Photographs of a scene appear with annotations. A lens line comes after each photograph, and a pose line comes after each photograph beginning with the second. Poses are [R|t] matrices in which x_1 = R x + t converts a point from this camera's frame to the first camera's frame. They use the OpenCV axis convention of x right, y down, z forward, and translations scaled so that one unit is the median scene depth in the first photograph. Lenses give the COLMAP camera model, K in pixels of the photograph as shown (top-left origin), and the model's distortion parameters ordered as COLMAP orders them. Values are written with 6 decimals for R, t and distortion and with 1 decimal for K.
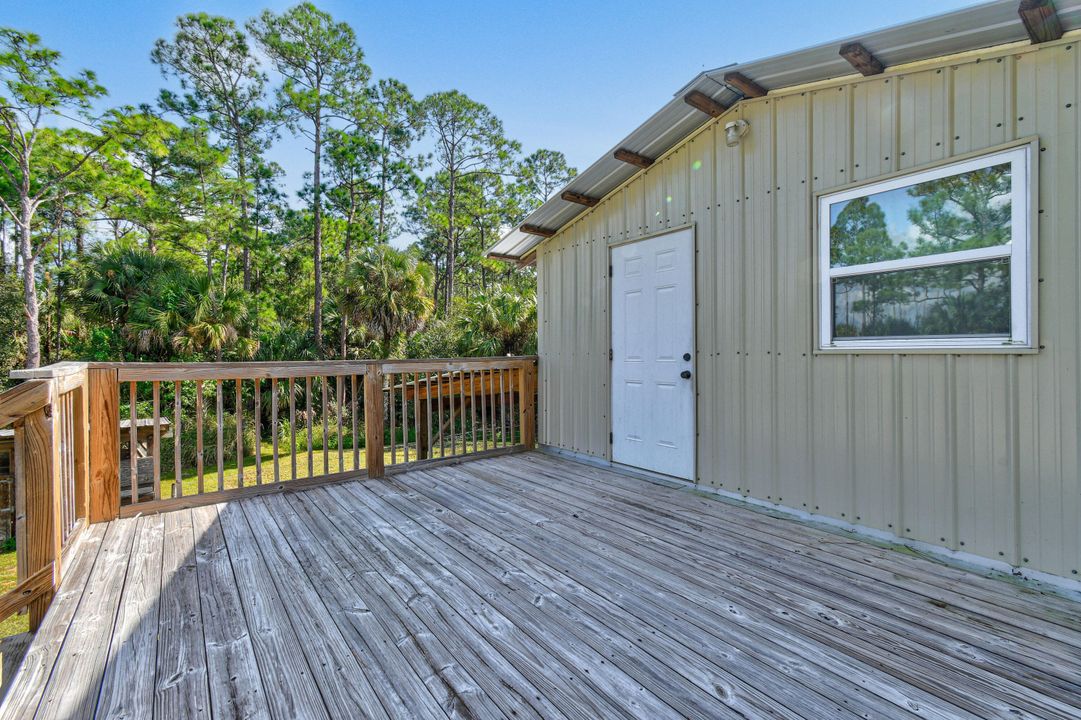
lens RADIAL K [[479.3, 0, 542.9], [0, 479.3, 348.7], [0, 0, 1]] dist [0.000688, 0.000161]
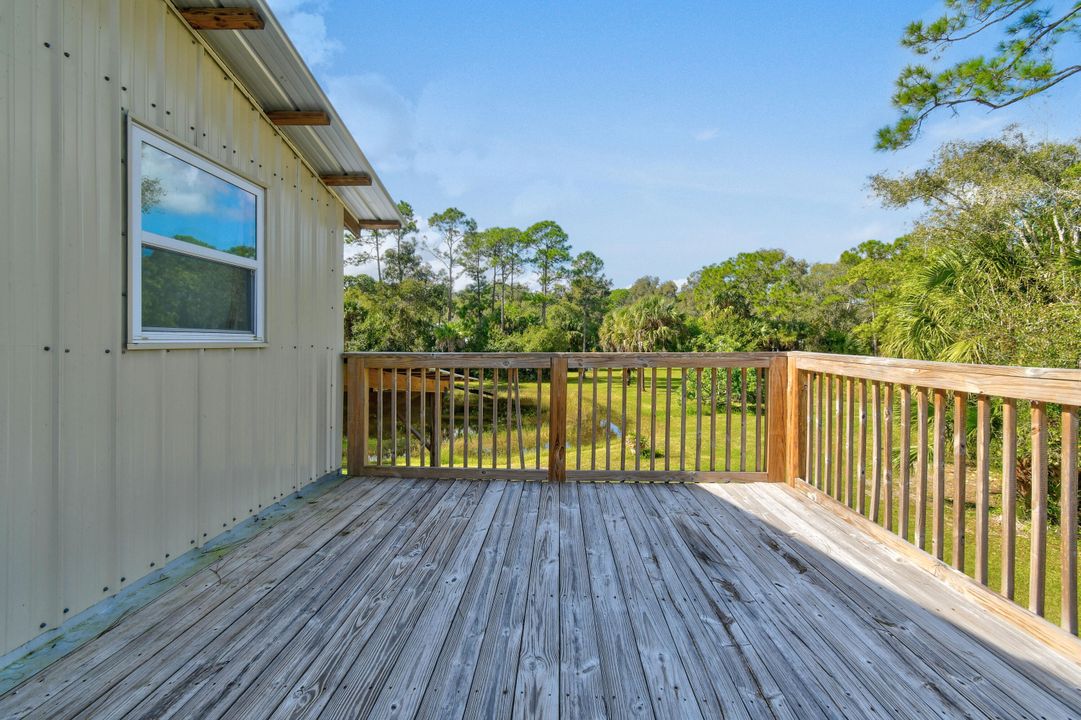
lens RADIAL K [[479.3, 0, 542.9], [0, 479.3, 348.7], [0, 0, 1]] dist [0.000688, 0.000161]
pose [[-0.775877, -0.003803, 0.630873, -0.396968], [-0.000163, 0.999983, 0.005828, 0.006768], [-0.630884, 0.004419, -0.775864, 1.497062]]
